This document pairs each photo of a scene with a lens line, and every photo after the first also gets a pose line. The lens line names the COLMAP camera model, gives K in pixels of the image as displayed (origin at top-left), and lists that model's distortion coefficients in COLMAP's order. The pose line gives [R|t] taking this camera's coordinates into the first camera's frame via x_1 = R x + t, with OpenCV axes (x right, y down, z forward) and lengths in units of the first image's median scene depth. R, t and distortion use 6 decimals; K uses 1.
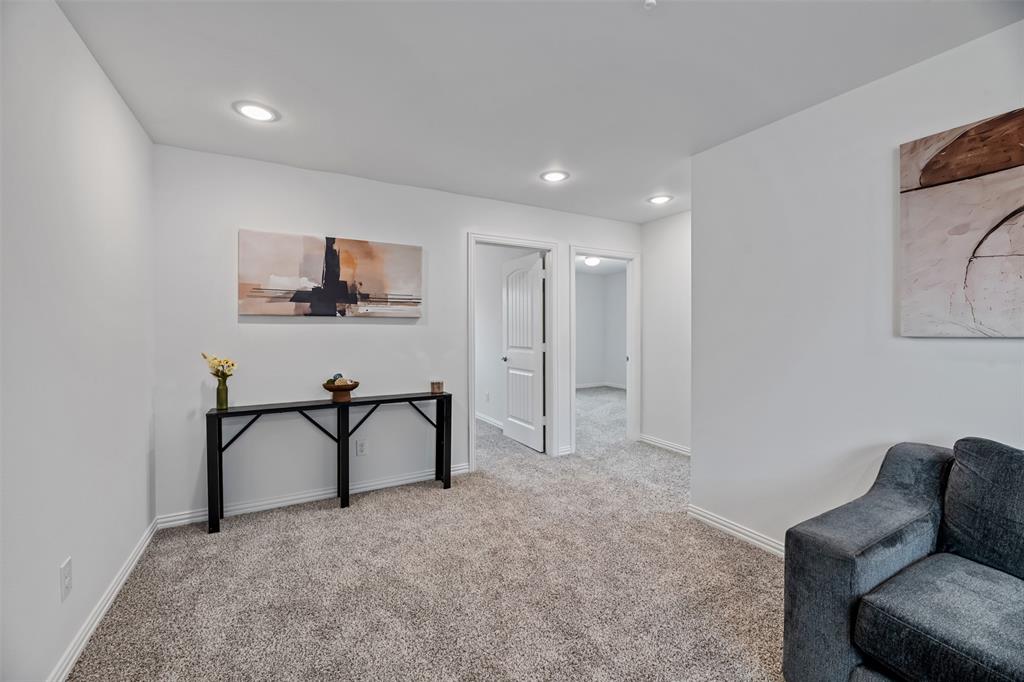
lens RADIAL K [[418.9, 0, 511.0], [0, 418.9, 334.2], [0, 0, 1]] dist [-0.006916, 0.001021]
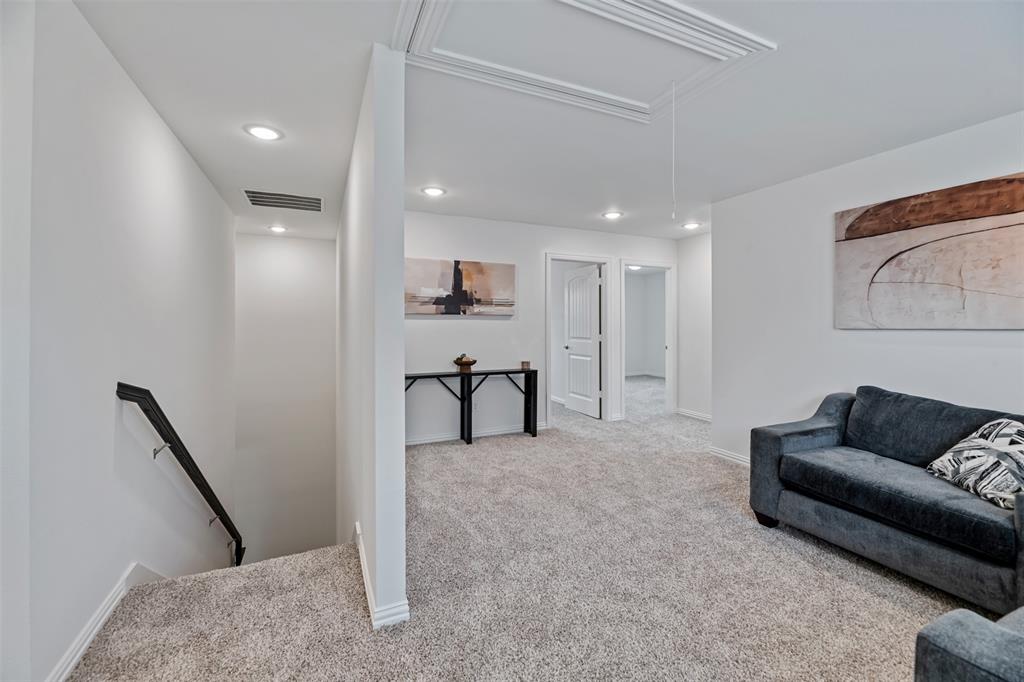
lens RADIAL K [[418.9, 0, 510.7], [0, 418.9, 322.3], [0, 0, 1]] dist [-0.006916, 0.001021]
pose [[0.996335, 0.002091, -0.085512, -0.126913], [-0.003348, 0.999888, -0.014553, 0.005211], [0.085472, 0.014786, 0.996231, -0.465065]]
